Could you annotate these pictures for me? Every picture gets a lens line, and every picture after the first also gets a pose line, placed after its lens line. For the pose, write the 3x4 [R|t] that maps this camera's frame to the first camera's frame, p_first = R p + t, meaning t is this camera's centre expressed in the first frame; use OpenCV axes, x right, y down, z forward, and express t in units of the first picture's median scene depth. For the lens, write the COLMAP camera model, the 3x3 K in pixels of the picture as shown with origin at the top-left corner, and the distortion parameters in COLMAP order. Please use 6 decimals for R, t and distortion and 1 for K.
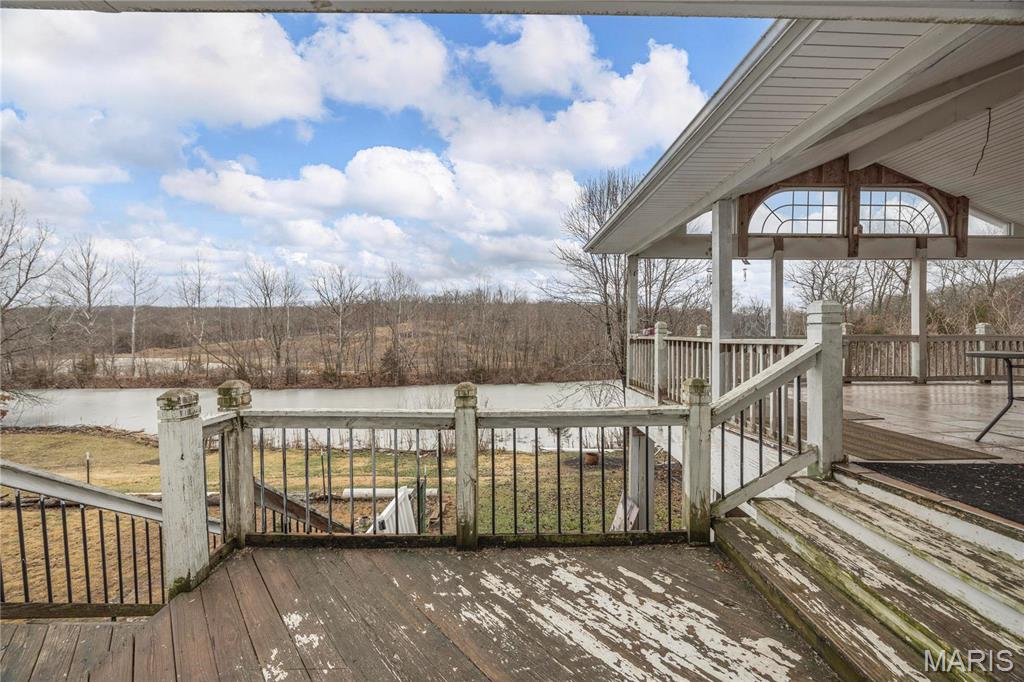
lens RADIAL K [[389.3, 0, 515.8], [0, 389.3, 337.4], [0, 0, 1]] dist [-0.000197, -0.000003]
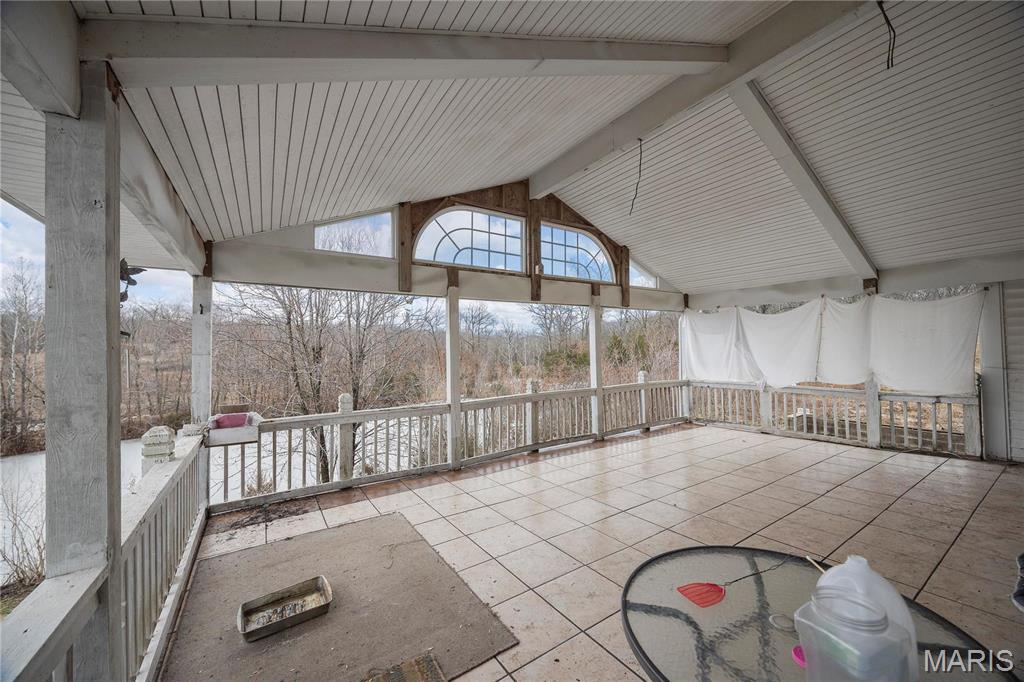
lens RADIAL K [[382.6, 0, 512.3], [0, 382.6, 342.1], [0, 0, 1]] dist [0.000299, 0.000091]
pose [[0.852252, -0.002190, 0.523127, 0.385592], [0.023722, 0.999124, -0.034464, -0.088773], [-0.522594, 0.041781, 0.851558, 0.322577]]
